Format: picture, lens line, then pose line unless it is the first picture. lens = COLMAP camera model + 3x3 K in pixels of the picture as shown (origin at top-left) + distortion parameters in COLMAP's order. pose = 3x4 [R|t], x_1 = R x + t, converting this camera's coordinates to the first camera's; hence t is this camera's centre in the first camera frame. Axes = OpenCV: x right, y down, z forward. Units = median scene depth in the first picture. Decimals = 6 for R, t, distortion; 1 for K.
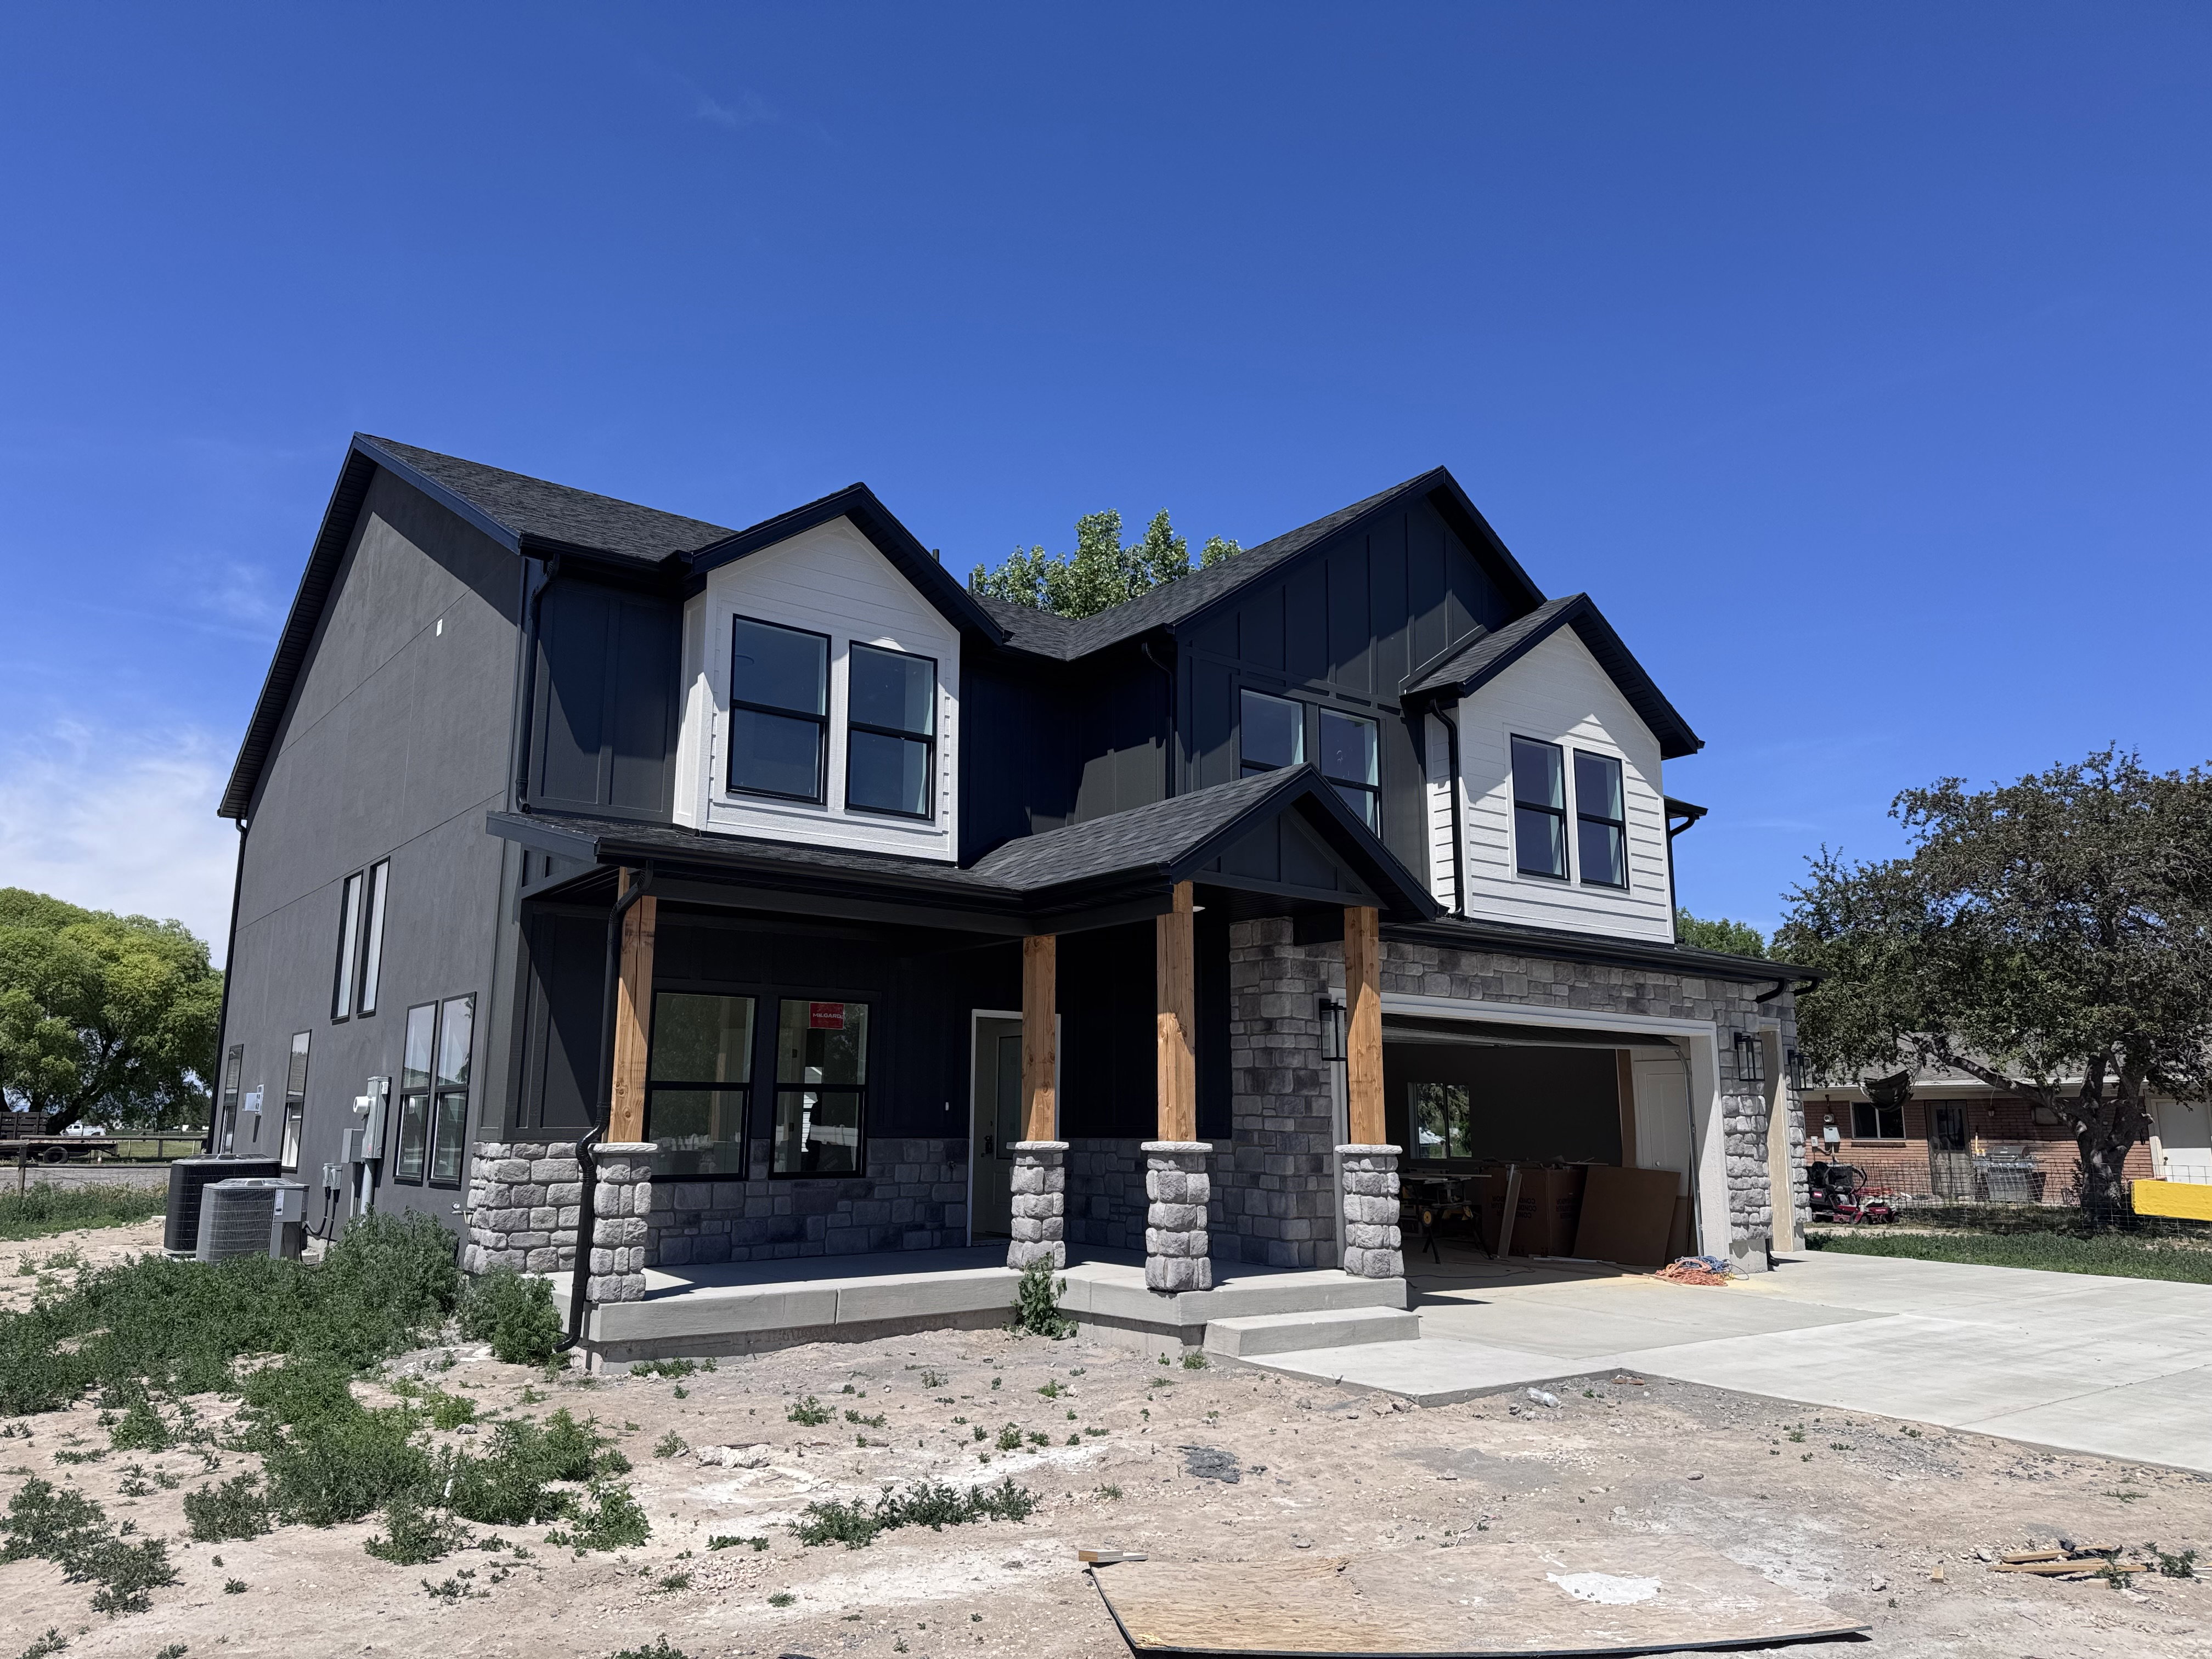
lens RADIAL K [[1558.3, 0, 1096.0], [0, 1558.3, 820.6], [0, 0, 1]] dist [0.024919, -0.003712]
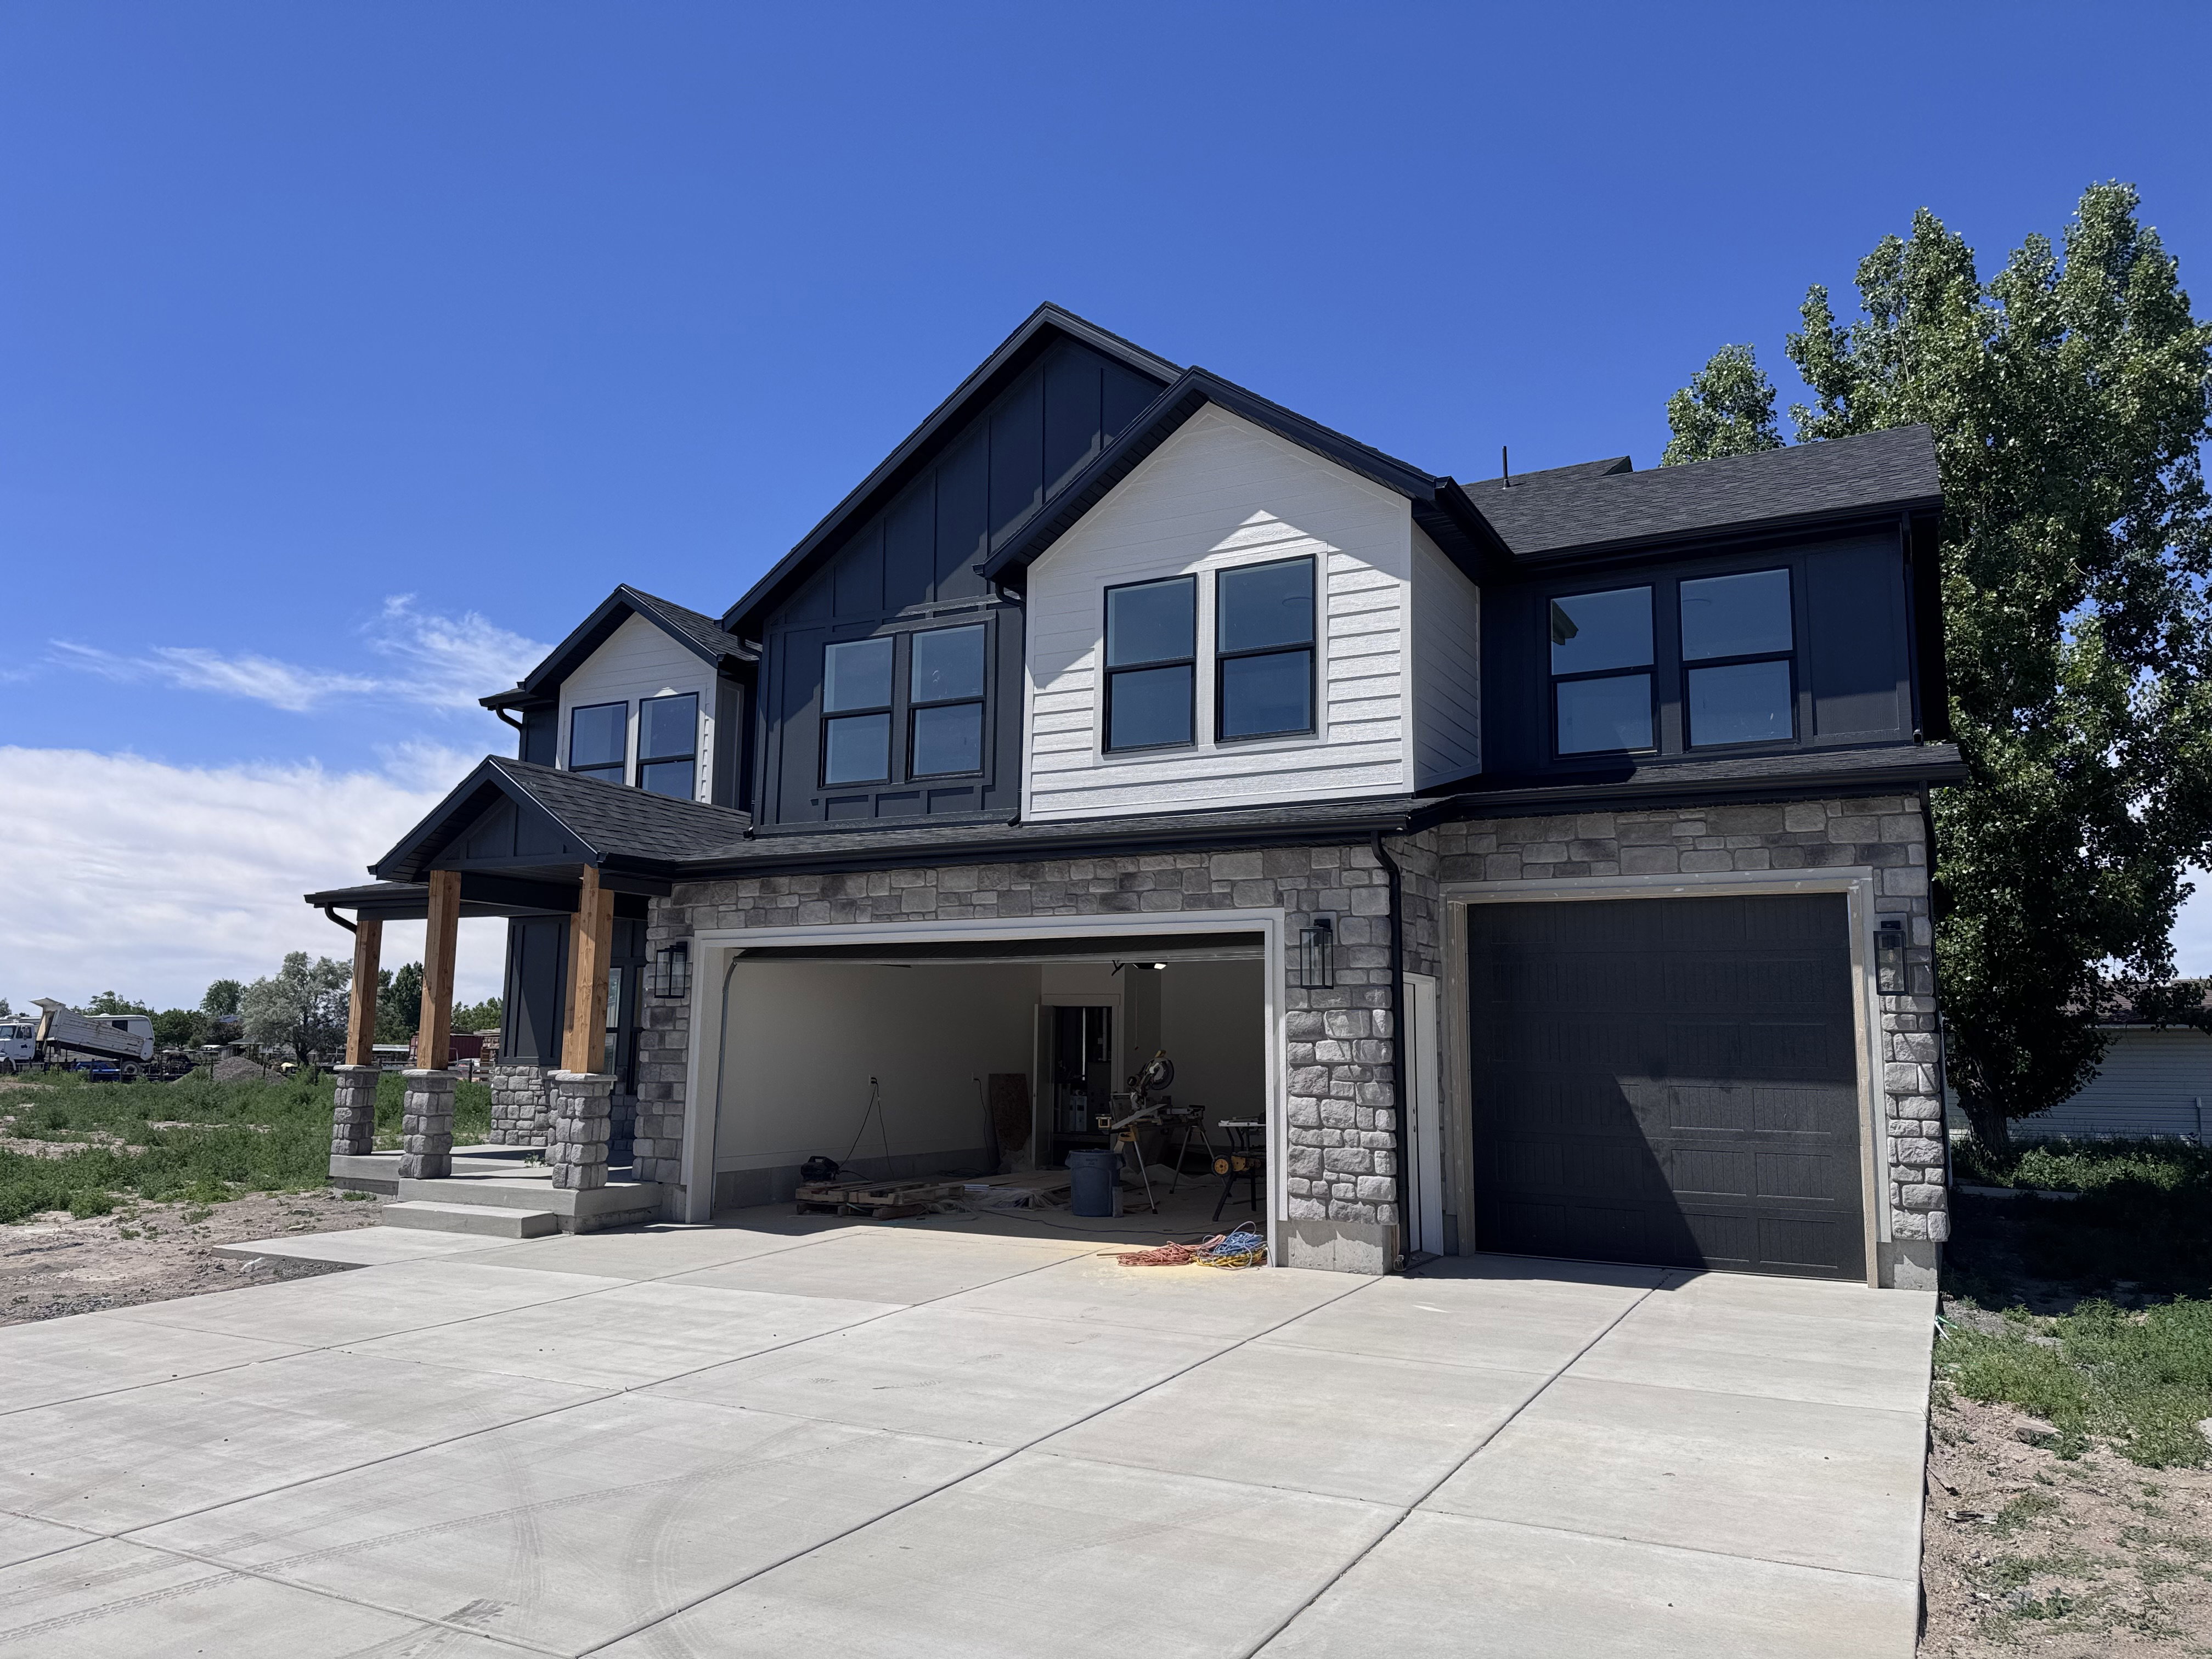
lens RADIAL K [[1558.3, 0, 1097.4], [0, 1558.3, 837.1], [0, 0, 1]] dist [0.024919, -0.003712]
pose [[0.423095, -0.135466, -0.895902, 1.018677], [0.168444, 0.983284, -0.069129, 0.135122], [0.890291, -0.121661, 0.438841, 0.638684]]
